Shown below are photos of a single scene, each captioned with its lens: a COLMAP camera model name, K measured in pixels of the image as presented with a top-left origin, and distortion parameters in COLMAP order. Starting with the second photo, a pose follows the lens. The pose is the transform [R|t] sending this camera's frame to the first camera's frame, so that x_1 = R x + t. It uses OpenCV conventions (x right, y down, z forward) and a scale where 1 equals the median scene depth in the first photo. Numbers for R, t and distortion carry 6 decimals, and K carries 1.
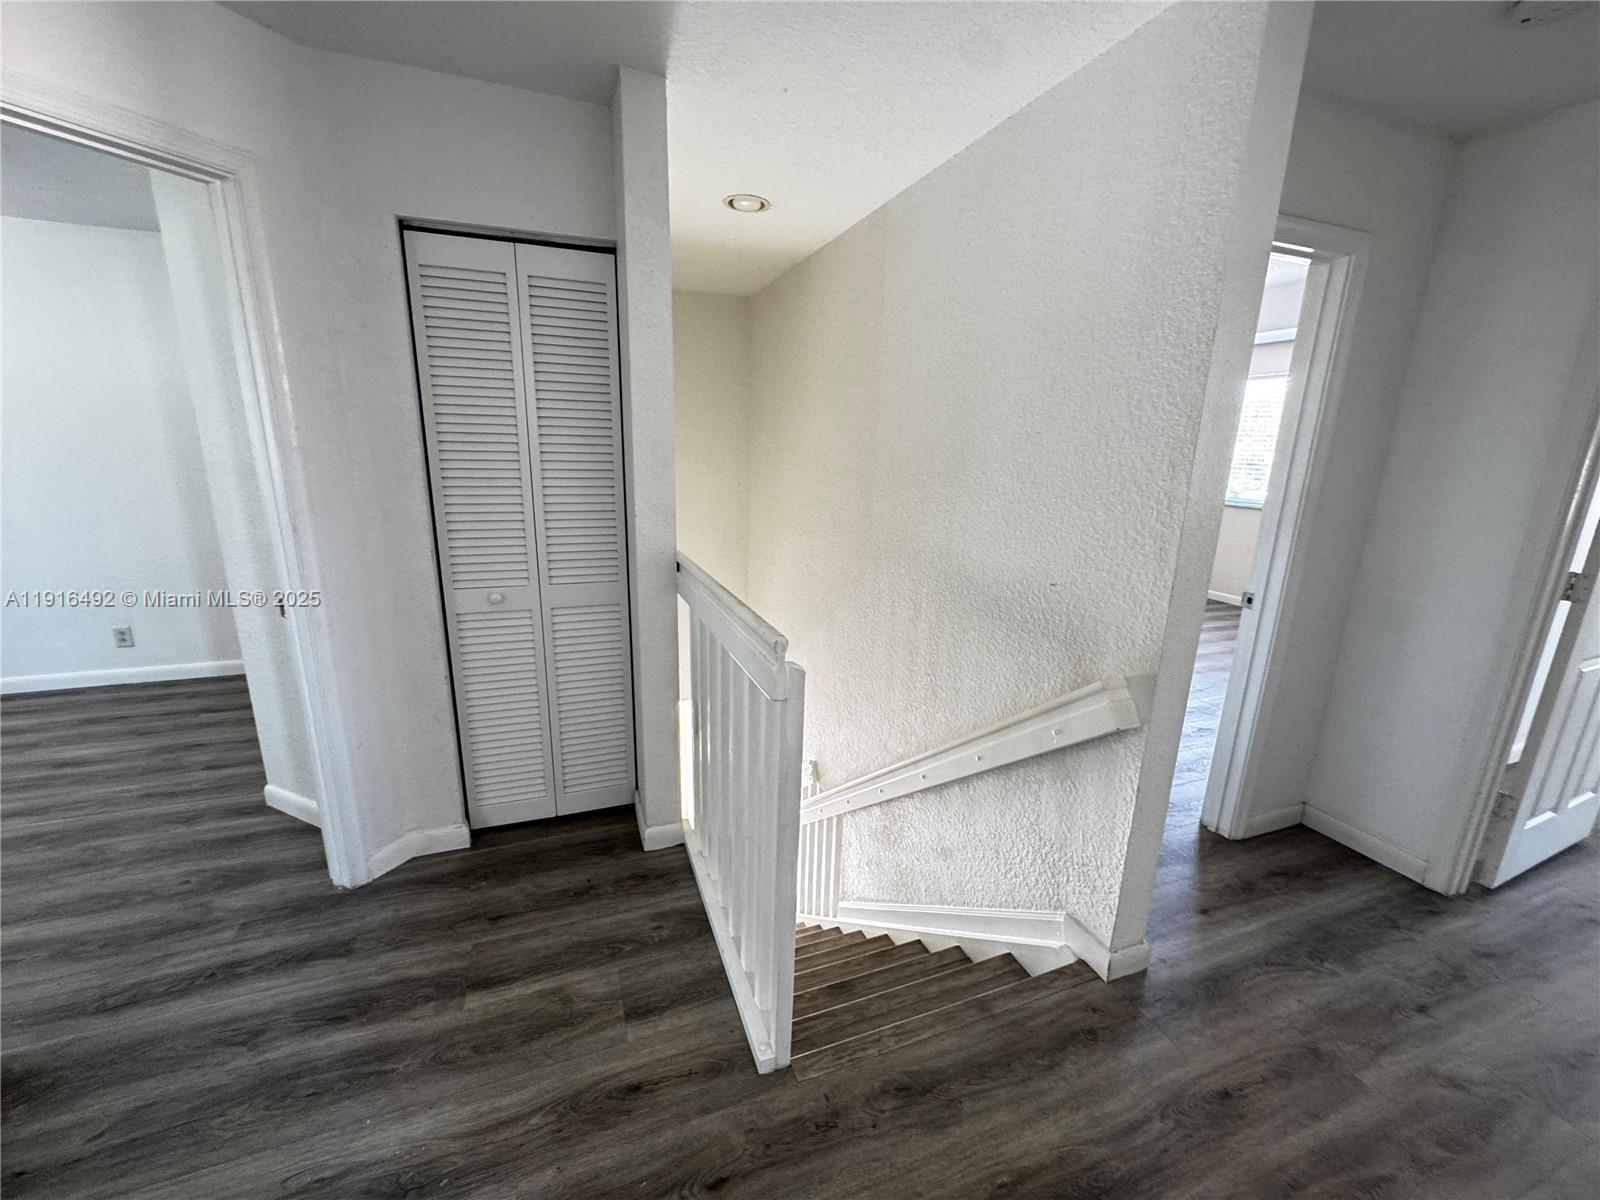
lens RADIAL K [[639.0, 0, 797.7], [0, 639.0, 599.6], [0, 0, 1]] dist [-0.003373, 0.000305]
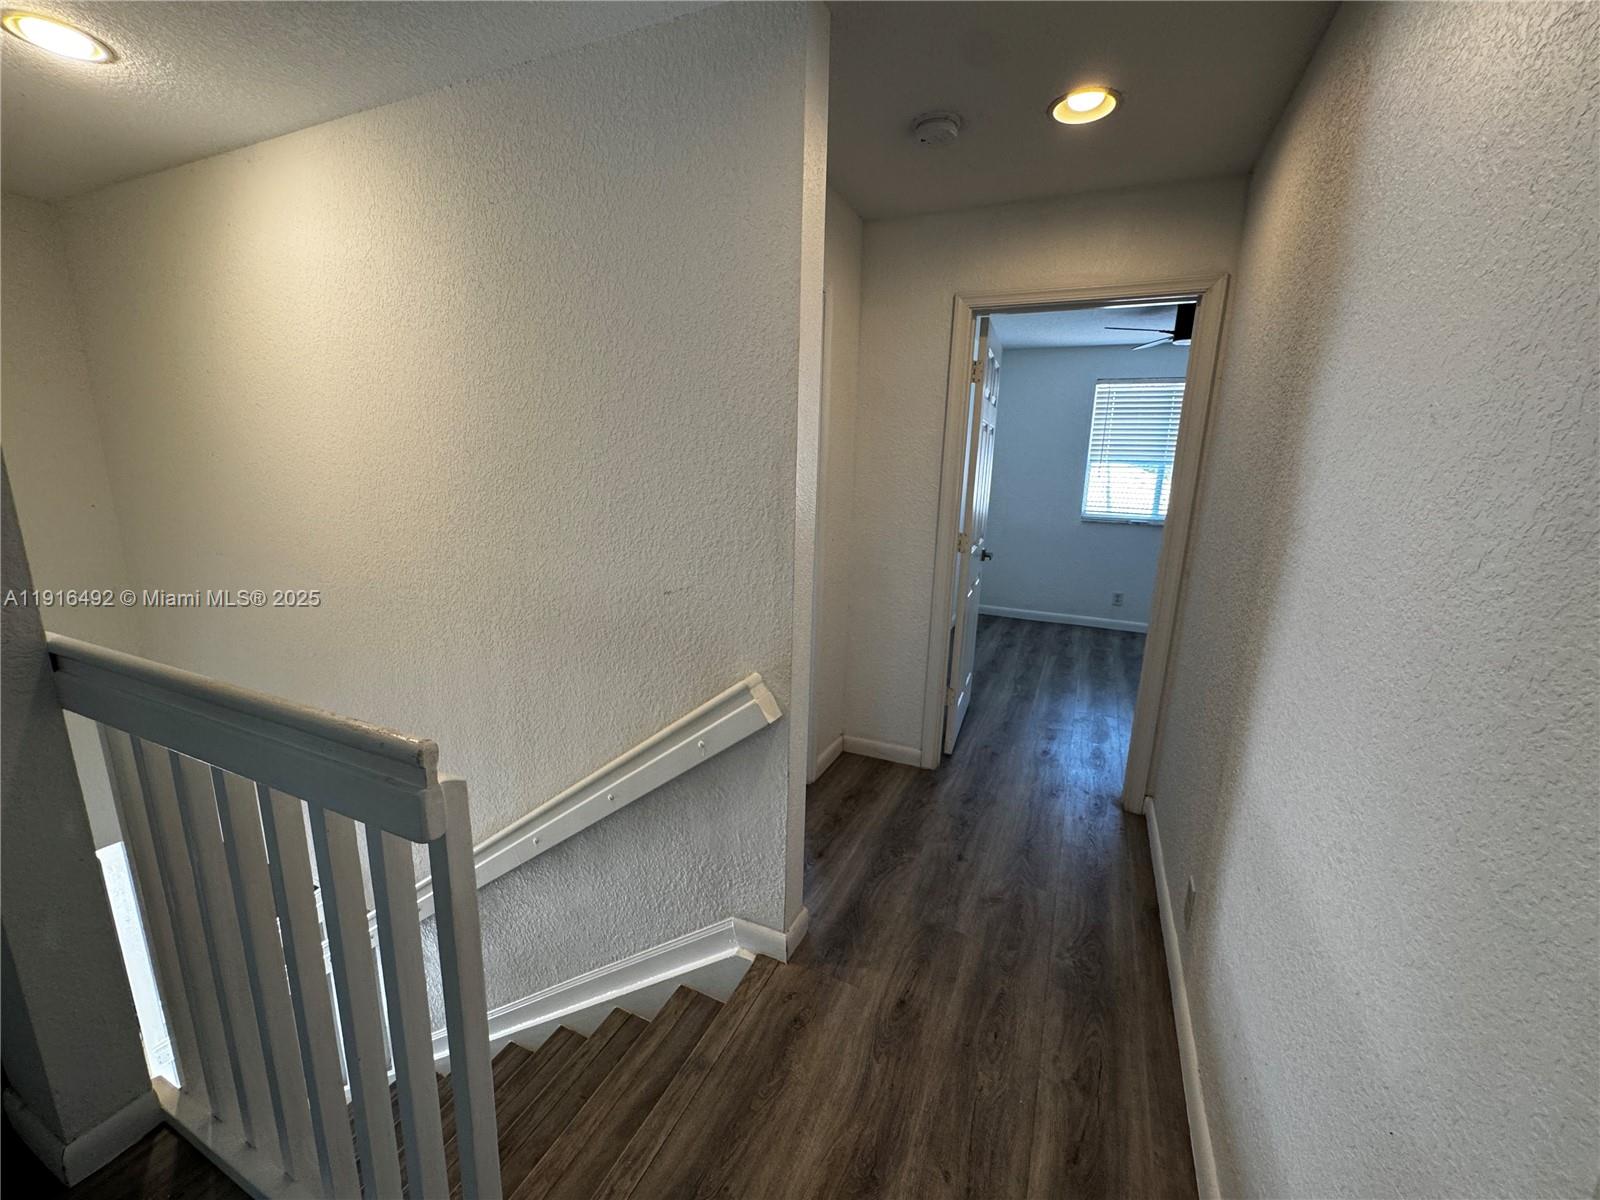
lens RADIAL K [[639.0, 0, 795.3], [0, 639.0, 601.1], [0, 0, 1]] dist [-0.003373, 0.000305]
pose [[0.708104, -0.158438, 0.688103, -0.123070], [0.160200, 0.985137, 0.061974, -0.041643], [-0.687695, 0.066350, 0.722962, 0.193160]]
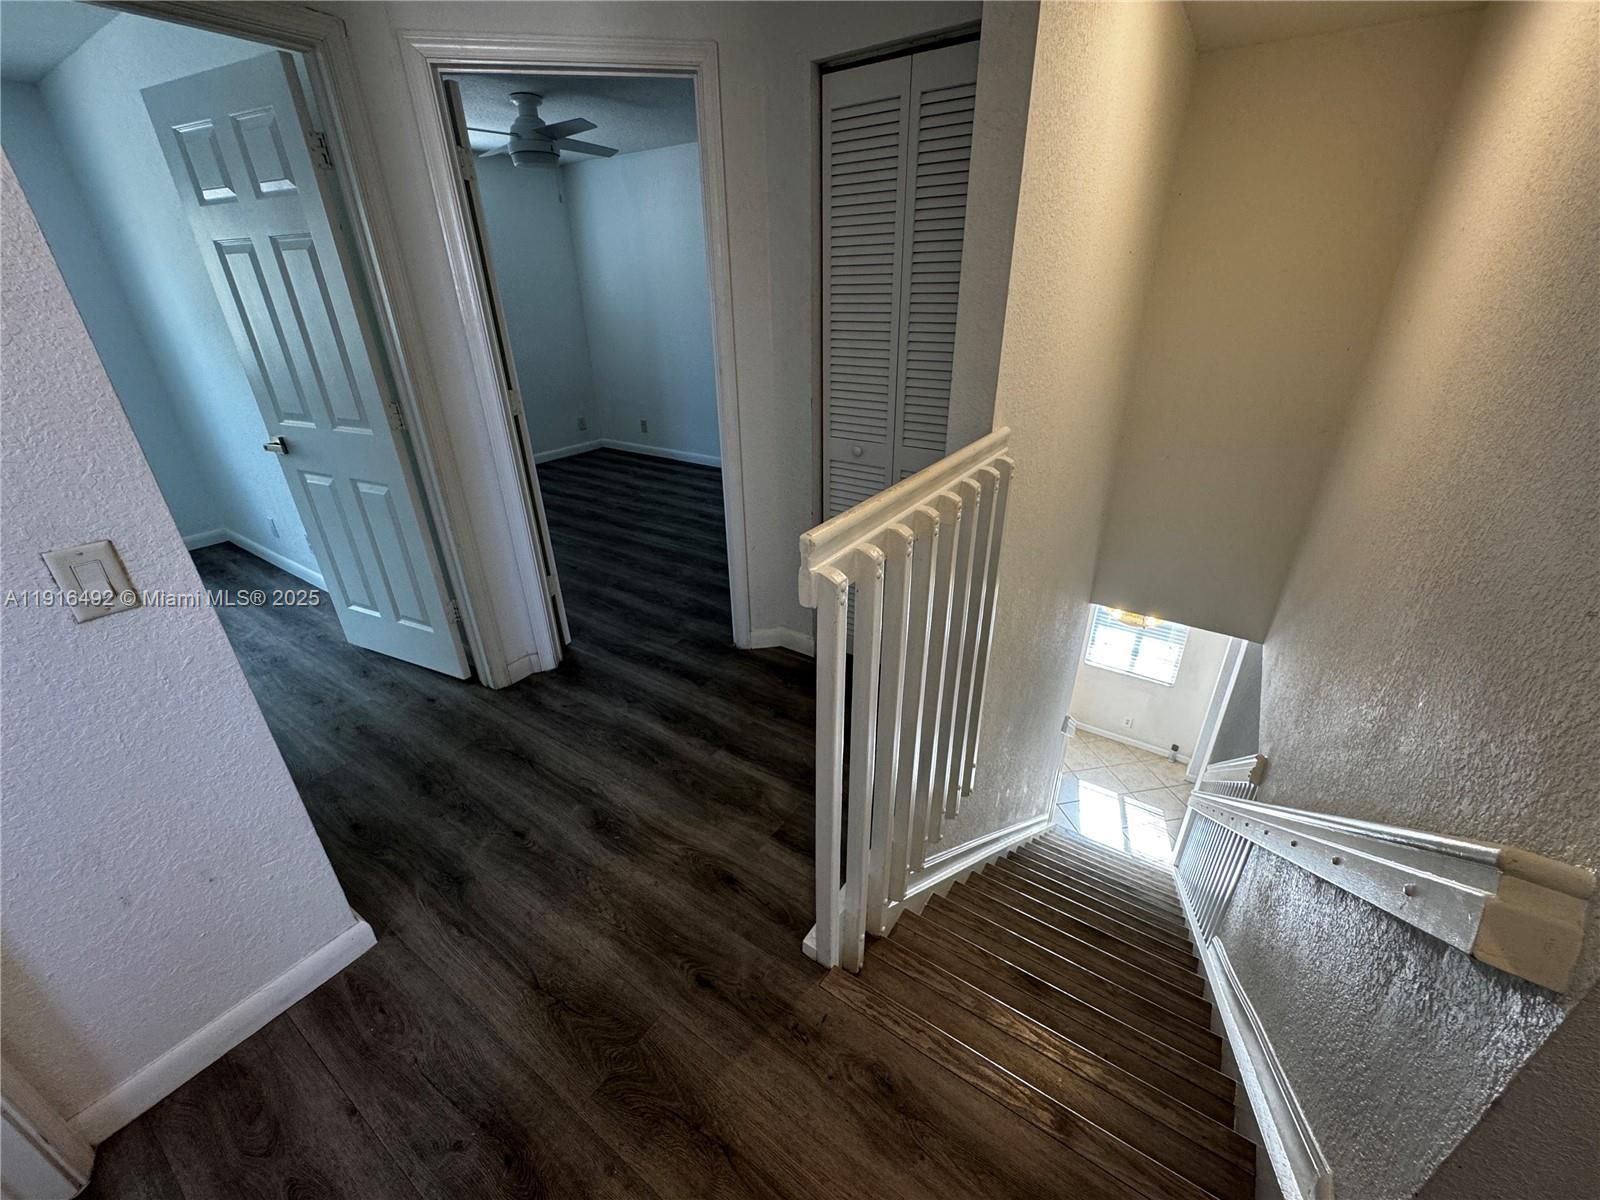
lens RADIAL K [[639.0, 0, 795.7], [0, 639.0, 599.4], [0, 0, 1]] dist [-0.003373, 0.000305]
pose [[0.573566, 0.328961, -0.750204, 0.426937], [-0.167113, 0.943552, 0.285977, -0.068125], [0.801932, -0.038658, 0.596163, 0.330006]]
